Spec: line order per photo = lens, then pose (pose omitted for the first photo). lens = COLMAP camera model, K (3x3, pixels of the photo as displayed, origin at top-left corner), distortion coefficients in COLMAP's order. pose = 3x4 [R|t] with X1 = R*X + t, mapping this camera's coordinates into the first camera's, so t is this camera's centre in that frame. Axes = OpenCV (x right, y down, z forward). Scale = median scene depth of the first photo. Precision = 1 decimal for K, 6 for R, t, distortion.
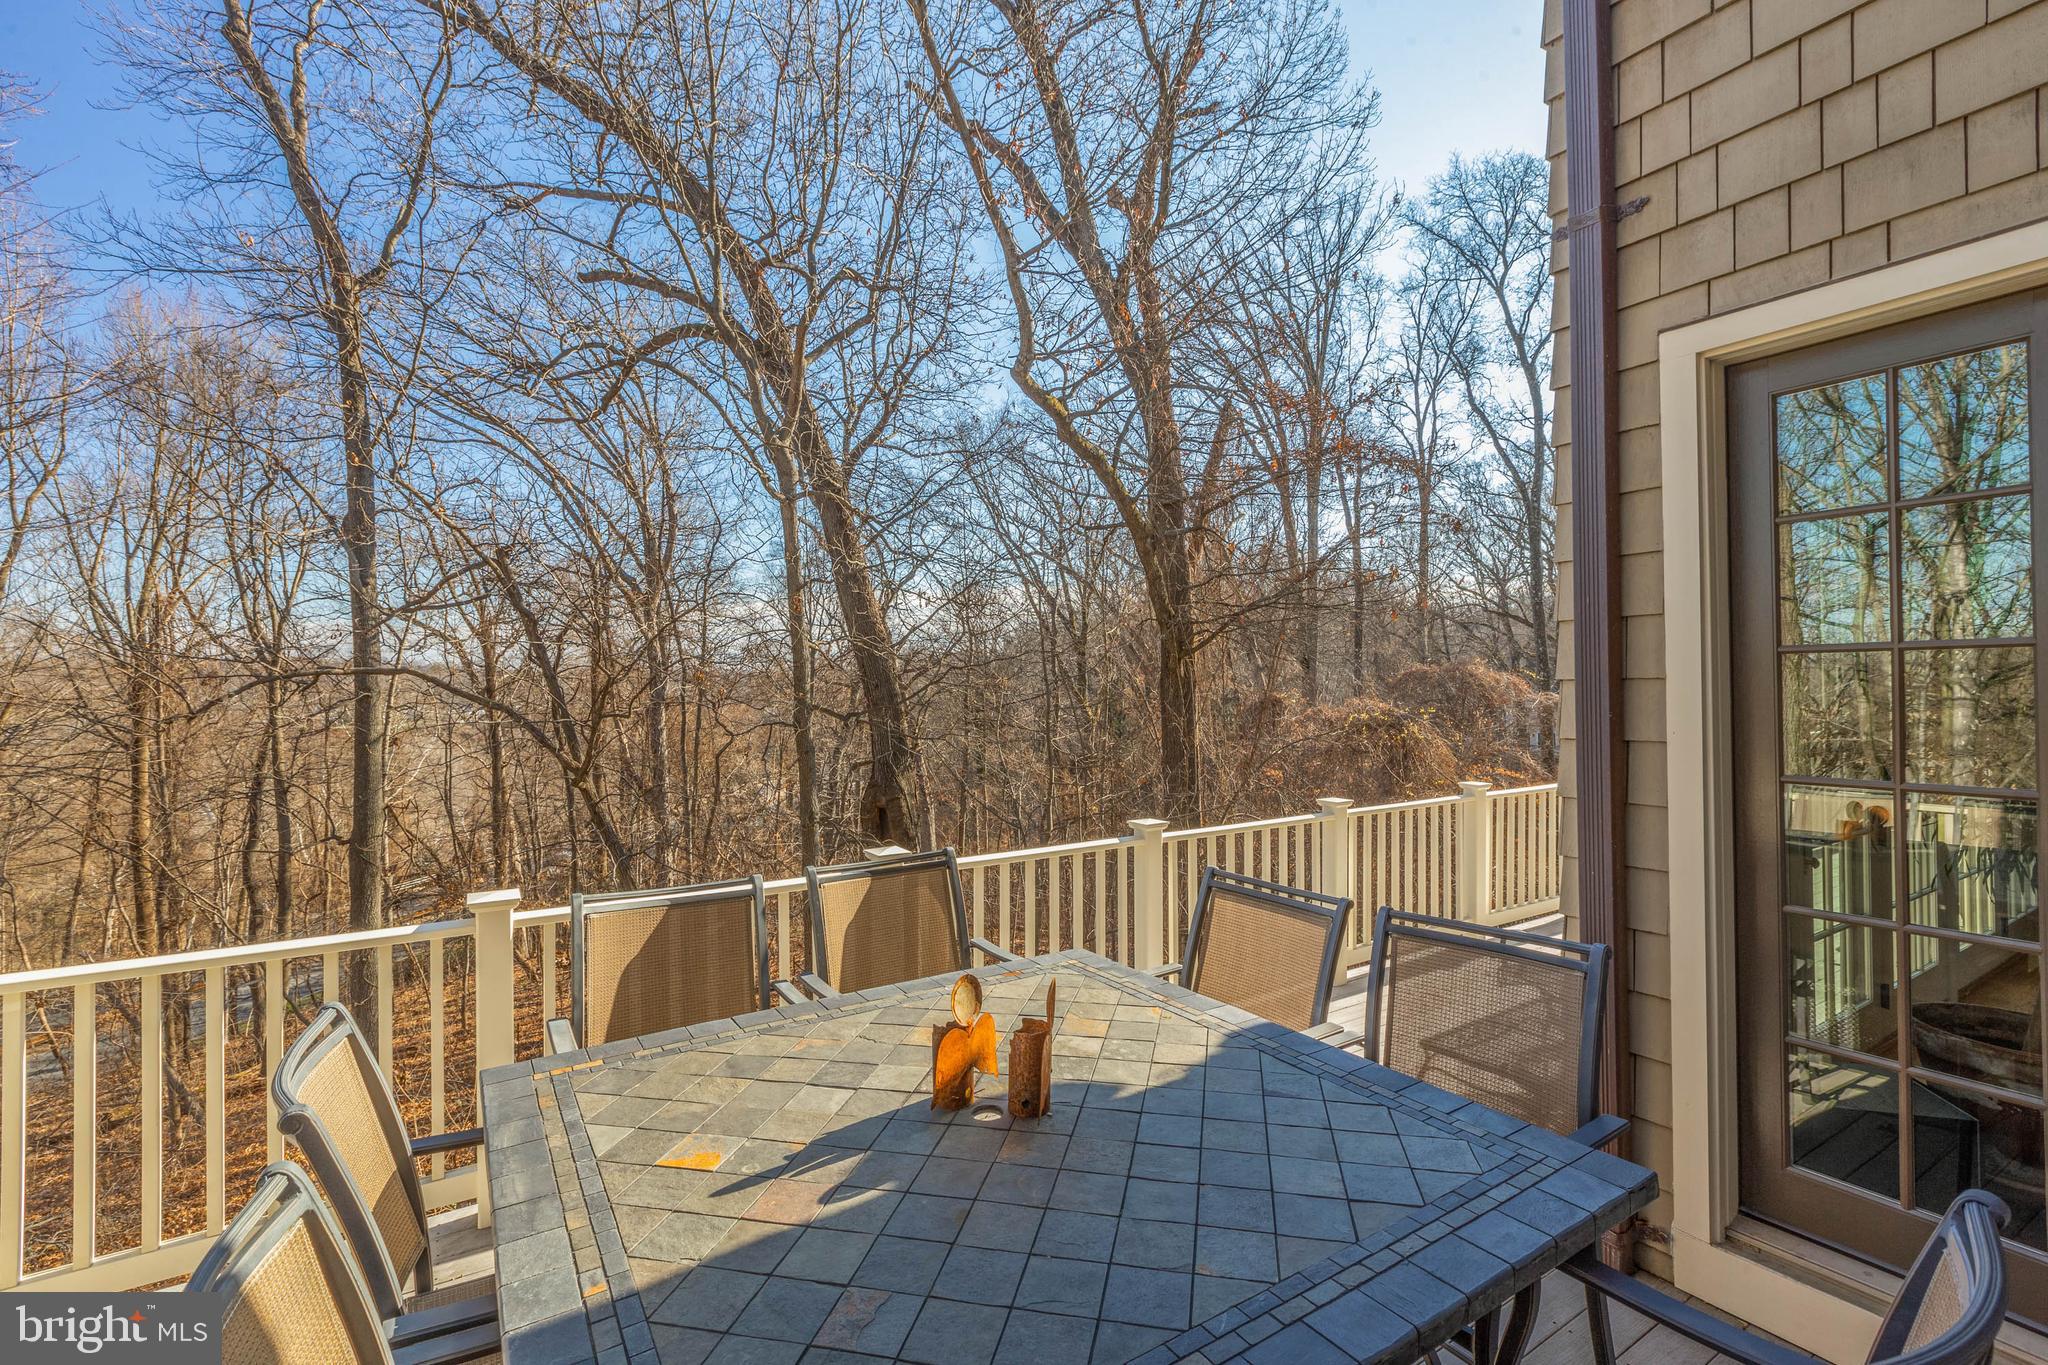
lens RADIAL K [[905.5, 0, 1032.4], [0, 905.5, 681.3], [0, 0, 1]] dist [-0.000956, -0.000586]
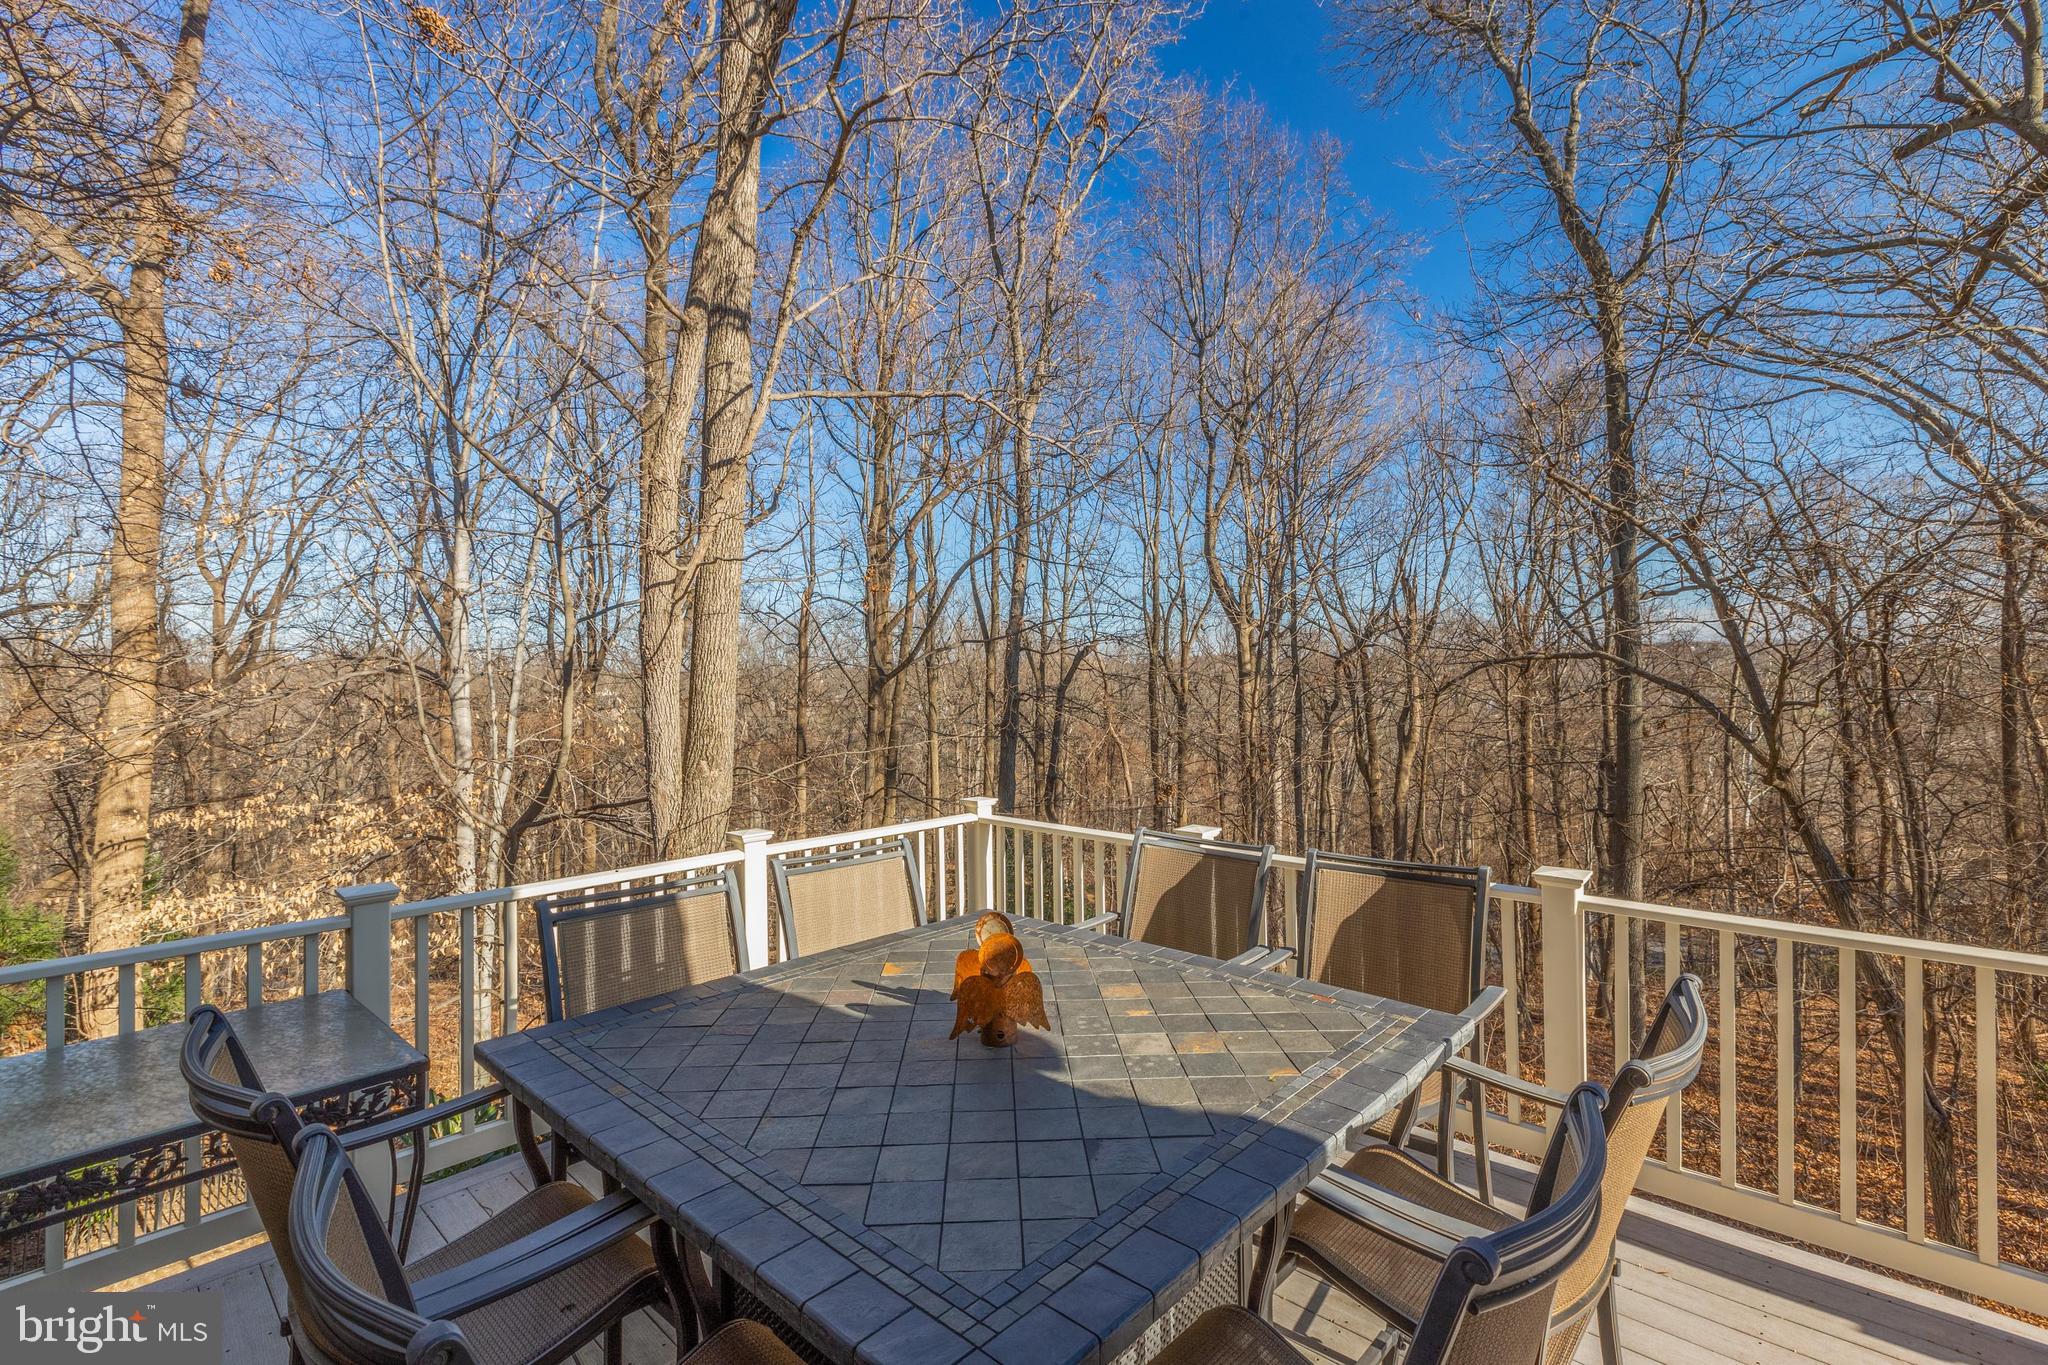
lens RADIAL K [[905.5, 0, 1032.4], [0, 905.5, 681.3], [0, 0, 1]] dist [-0.000956, -0.000586]
pose [[0.253422, 0.005505, -0.967340, 0.645202], [0.016041, 0.999822, 0.009892, 0.002029], [0.967223, -0.018024, 0.253288, 0.436672]]
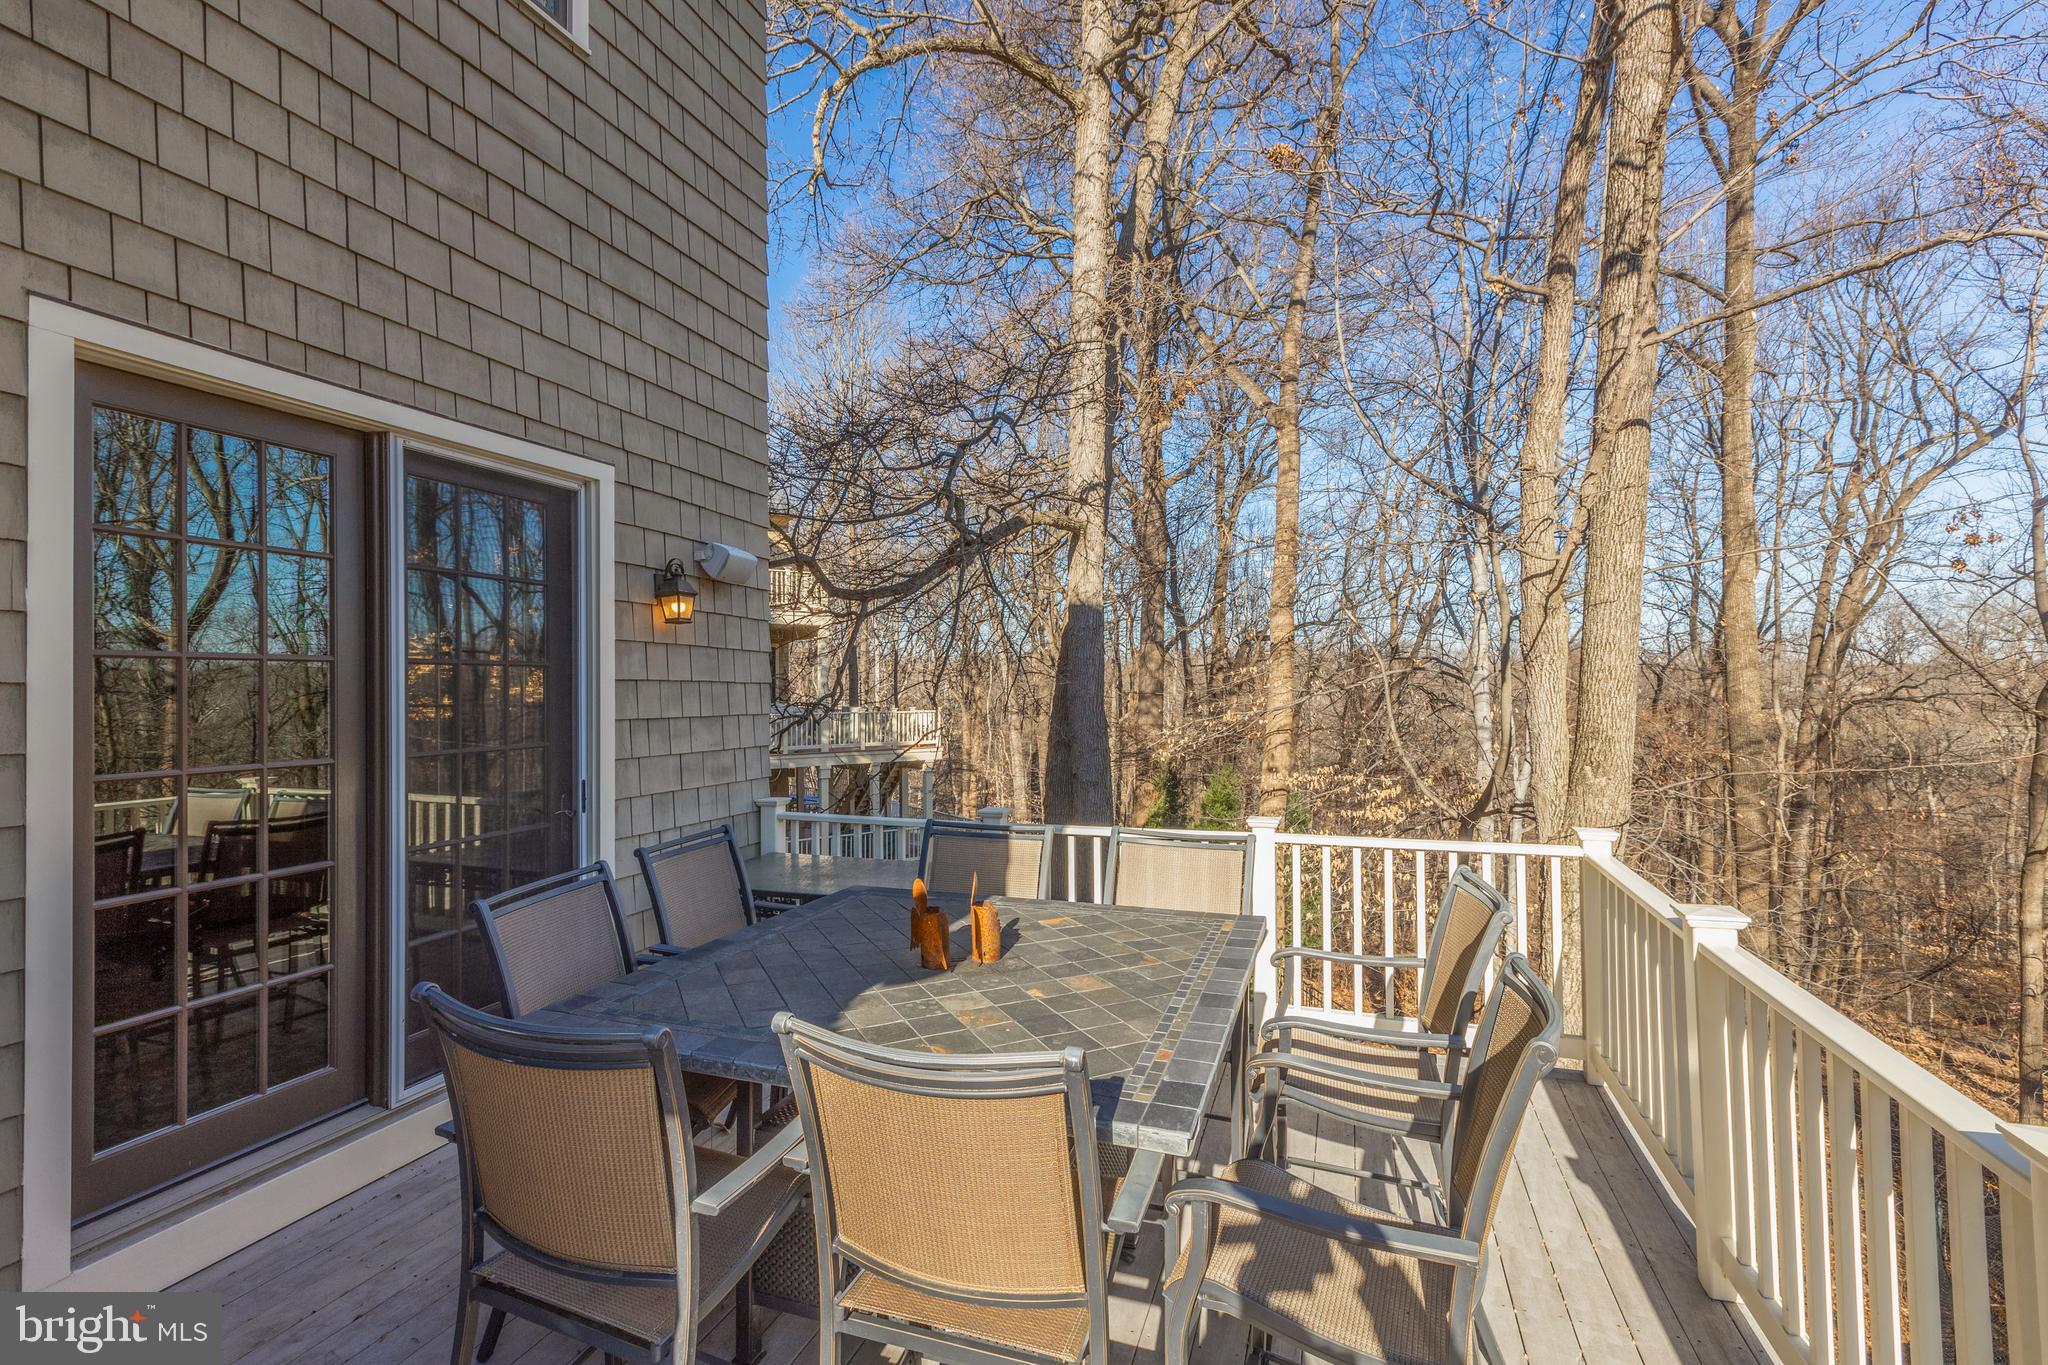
lens RADIAL K [[909.0, 0, 1024.0], [0, 909.0, 682.5], [0, 0, 1]] dist [-0.001294, -0.000304]
pose [[-0.792933, 0.015455, -0.609113, 0.461122], [0.024187, 0.999689, -0.006121, 0.001553], [0.608829, -0.019586, -0.793060, 1.354141]]
